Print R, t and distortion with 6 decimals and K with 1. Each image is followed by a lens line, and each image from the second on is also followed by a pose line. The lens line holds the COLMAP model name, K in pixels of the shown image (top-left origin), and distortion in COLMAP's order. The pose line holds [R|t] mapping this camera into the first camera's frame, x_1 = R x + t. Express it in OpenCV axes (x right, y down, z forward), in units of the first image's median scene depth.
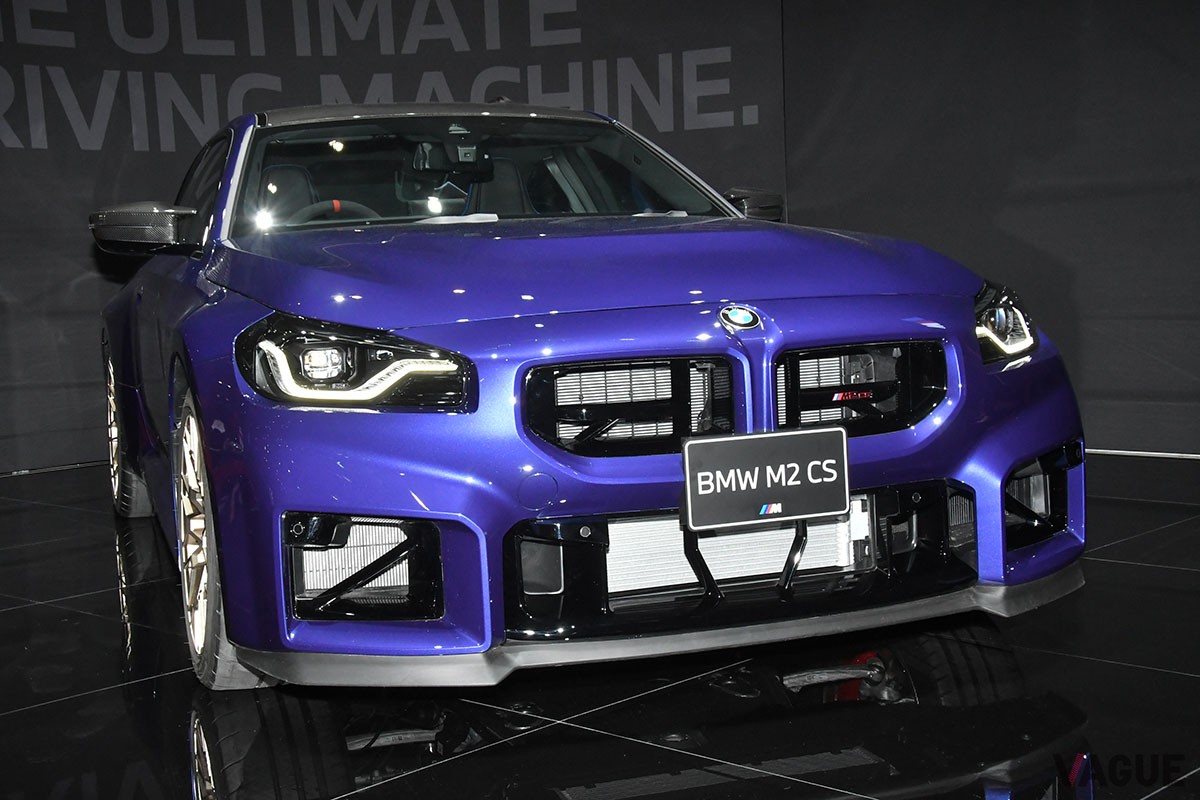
lens RADIAL K [[1625.9, 0, 602.2], [0, 1625.9, 396.3], [0, 0, 1]] dist [0.050626, 0.000000]
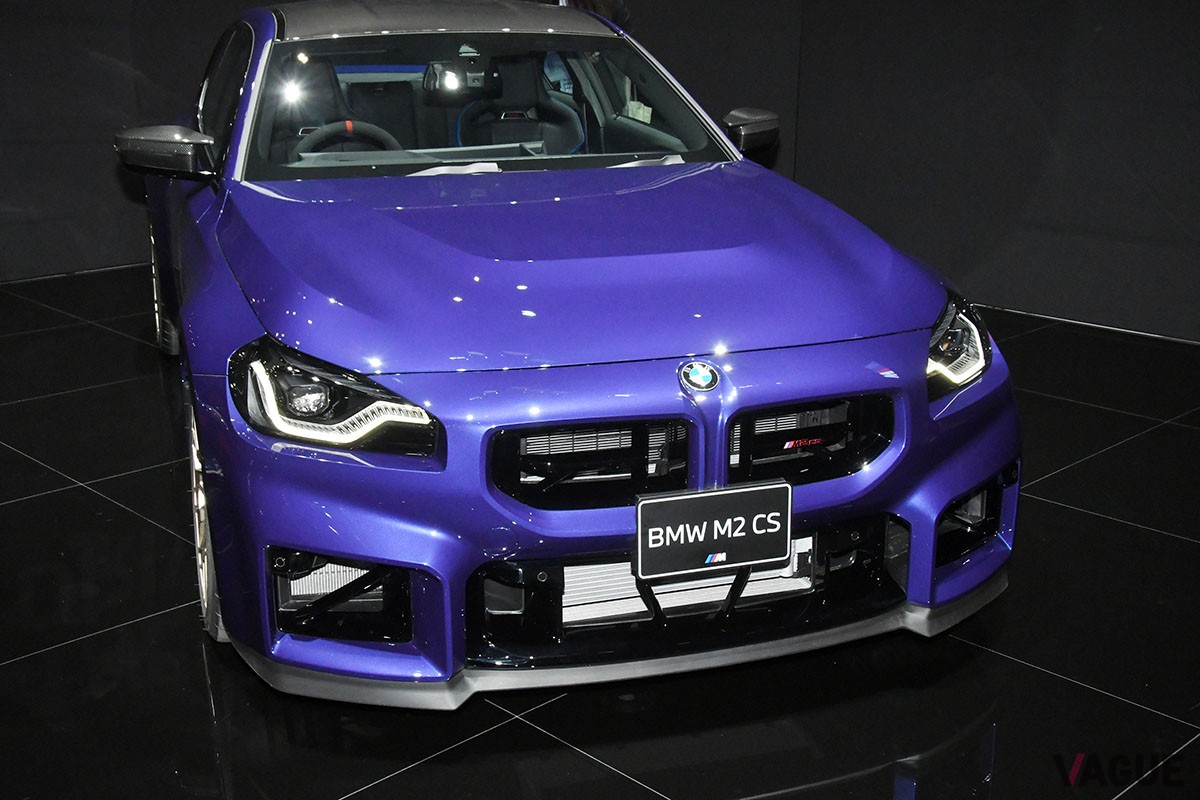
lens RADIAL K [[1486.4, 0, 600.9], [0, 1486.4, 396.5], [0, 0, 1]] dist [-0.010775, 0.000000]
pose [[0.998387, 0.054598, -0.015587, 0.036309], [-0.050388, 0.978499, 0.200000, -0.227802], [0.026172, -0.198892, 0.979672, 0.048680]]
